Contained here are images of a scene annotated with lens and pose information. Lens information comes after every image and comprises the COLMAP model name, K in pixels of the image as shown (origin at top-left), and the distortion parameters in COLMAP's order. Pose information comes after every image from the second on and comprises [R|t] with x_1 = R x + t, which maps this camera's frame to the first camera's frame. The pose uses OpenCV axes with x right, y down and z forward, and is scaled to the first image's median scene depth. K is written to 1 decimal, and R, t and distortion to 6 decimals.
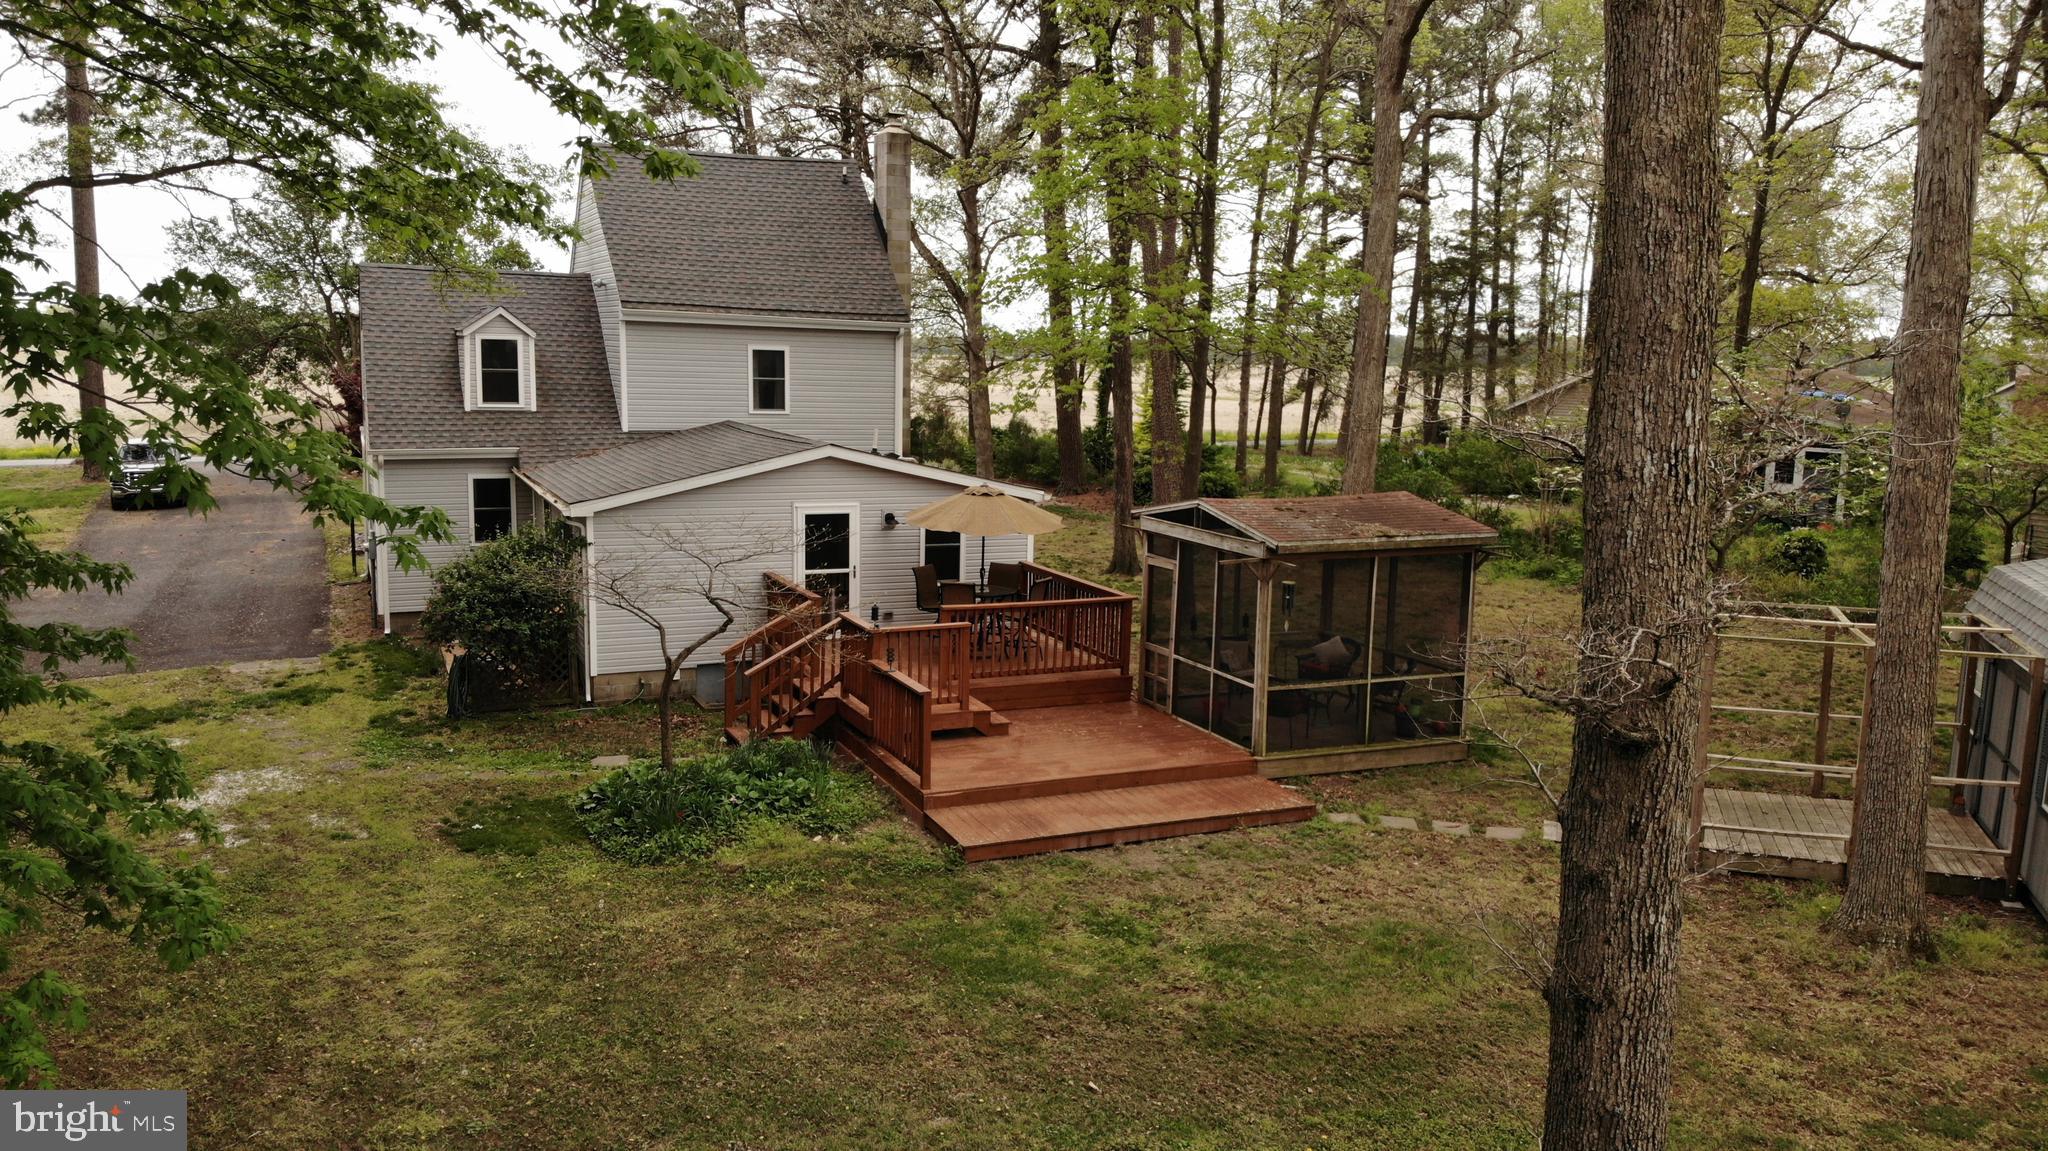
lens RADIAL K [[1432.7, 0, 1024.0], [0, 1432.7, 575.5], [0, 0, 1]] dist [0.069026, -0.000627]
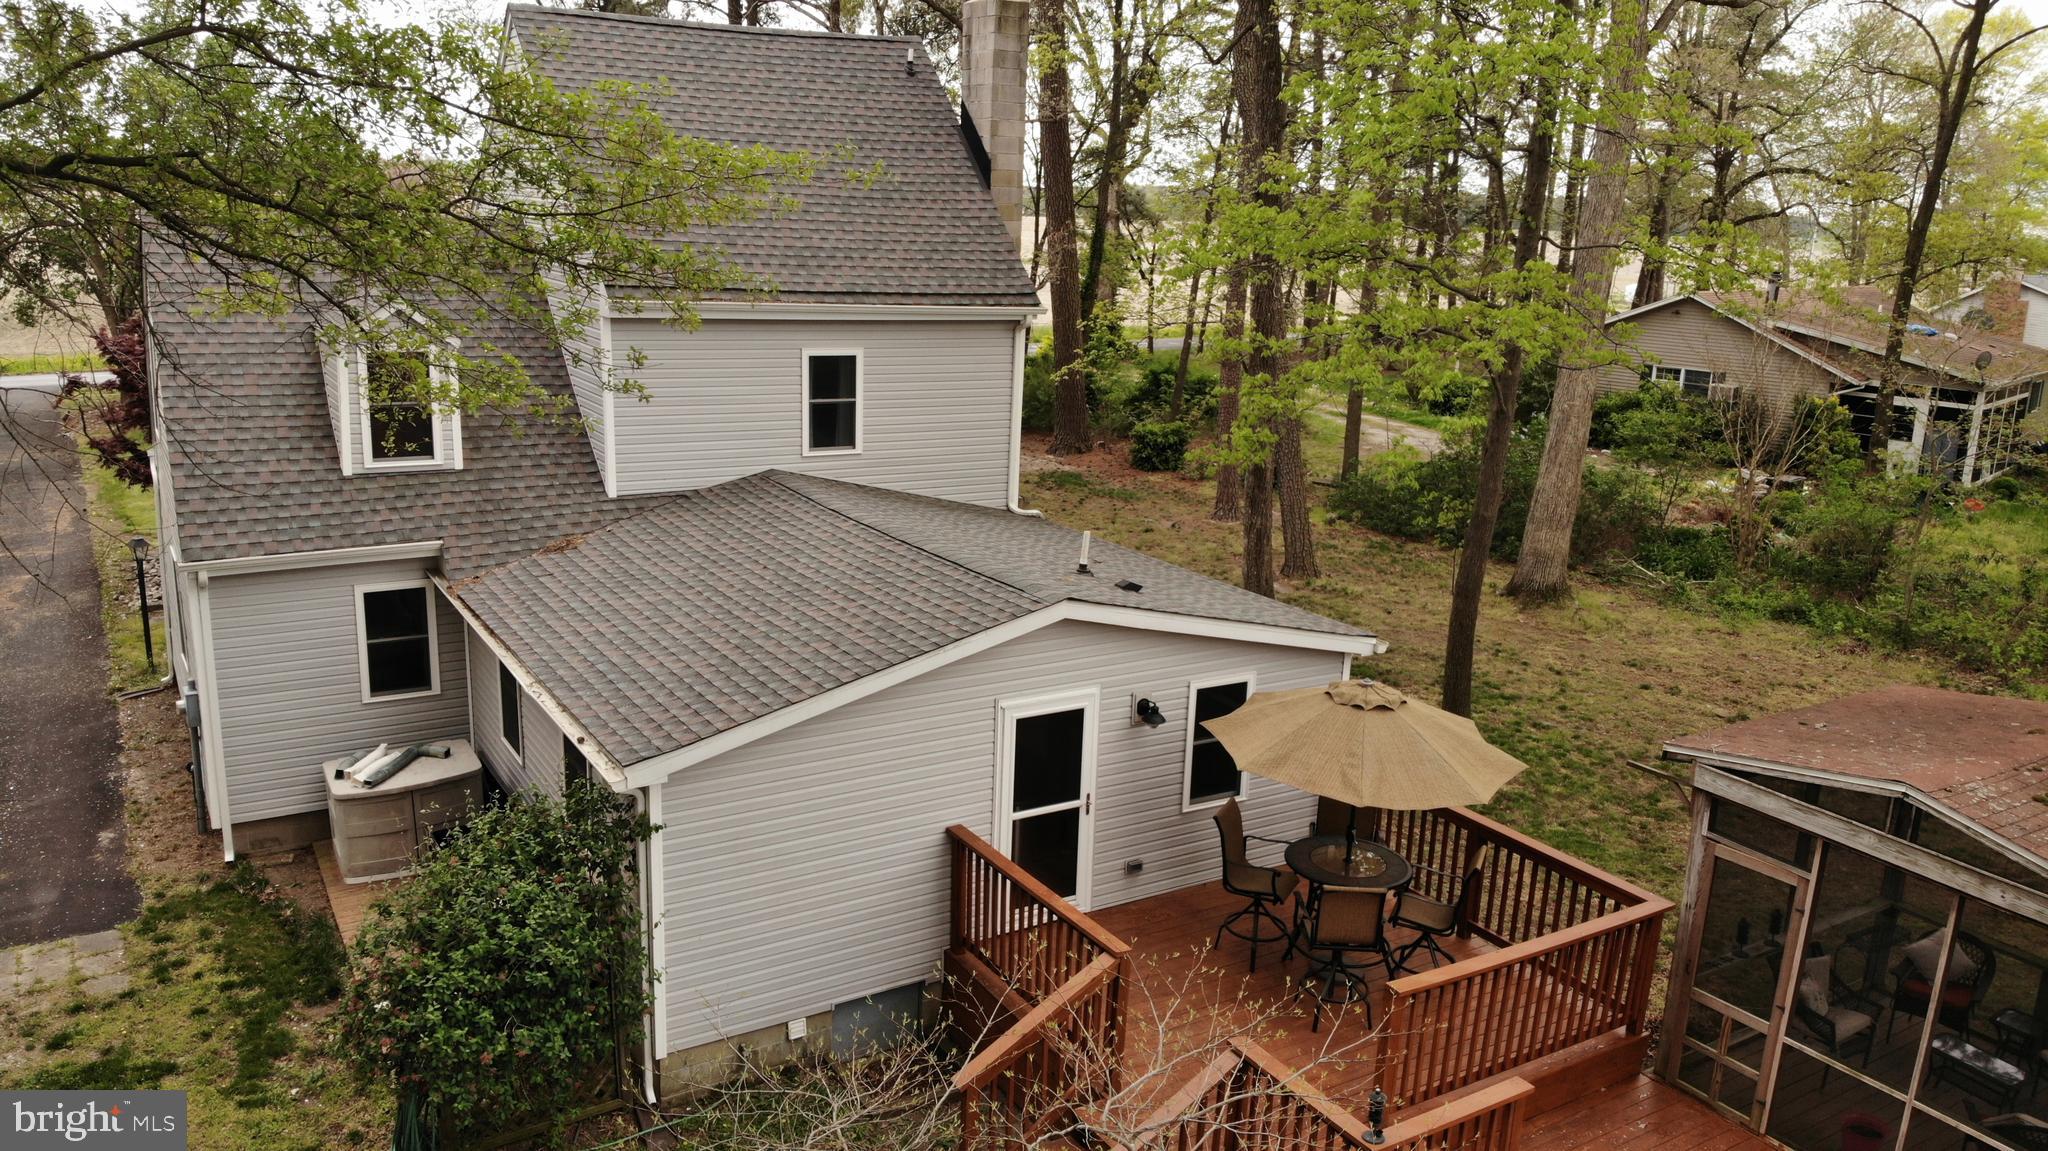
lens RADIAL K [[1462.8, 0, 1024.0], [0, 1462.8, 575.5], [0, 0, 1]] dist [0.079632, -0.133465]
pose [[0.993164, -0.016485, 0.115554, -0.179924], [0.005528, 0.995509, 0.094503, -0.128008], [-0.116593, -0.093218, 0.988795, 0.366843]]
